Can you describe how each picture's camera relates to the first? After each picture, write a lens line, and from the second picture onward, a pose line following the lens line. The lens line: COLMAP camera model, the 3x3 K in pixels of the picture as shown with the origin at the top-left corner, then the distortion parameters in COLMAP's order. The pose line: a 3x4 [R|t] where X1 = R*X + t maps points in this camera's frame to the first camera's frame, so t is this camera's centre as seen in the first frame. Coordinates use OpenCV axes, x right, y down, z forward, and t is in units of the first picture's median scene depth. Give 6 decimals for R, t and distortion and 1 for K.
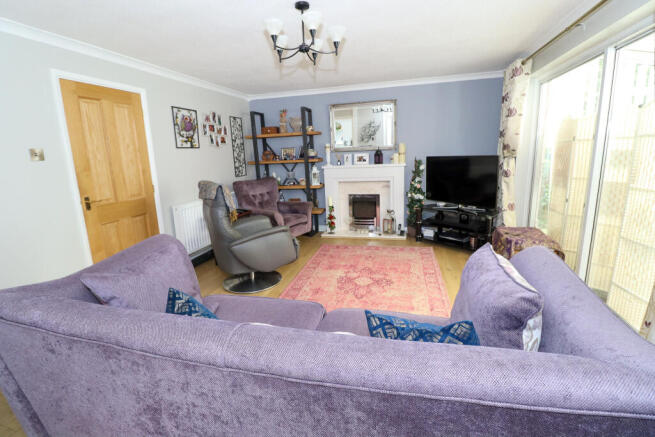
lens RADIAL K [[304.6, 0, 327.8], [0, 304.6, 215.8], [0, 0, 1]] dist [-0.002471, -0.002950]
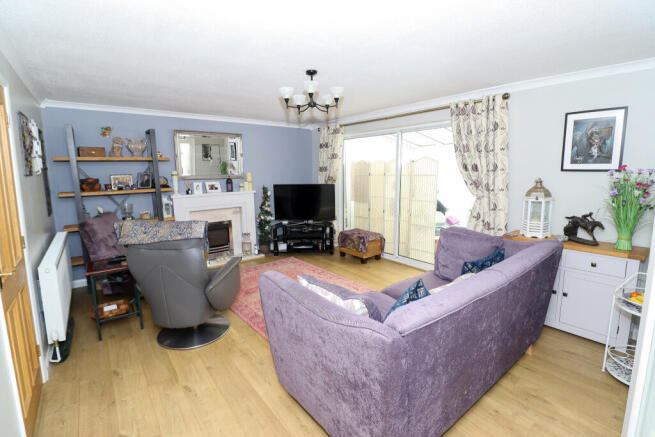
lens RADIAL K [[304.6, 0, 333.7], [0, 304.6, 215.5], [0, 0, 1]] dist [-0.002471, -0.002950]
pose [[0.587056, -0.090980, 0.804418, -0.488761], [0.153571, 0.988138, -0.000316, -0.033856], [-0.794847, 0.123721, 0.594064, 0.101695]]
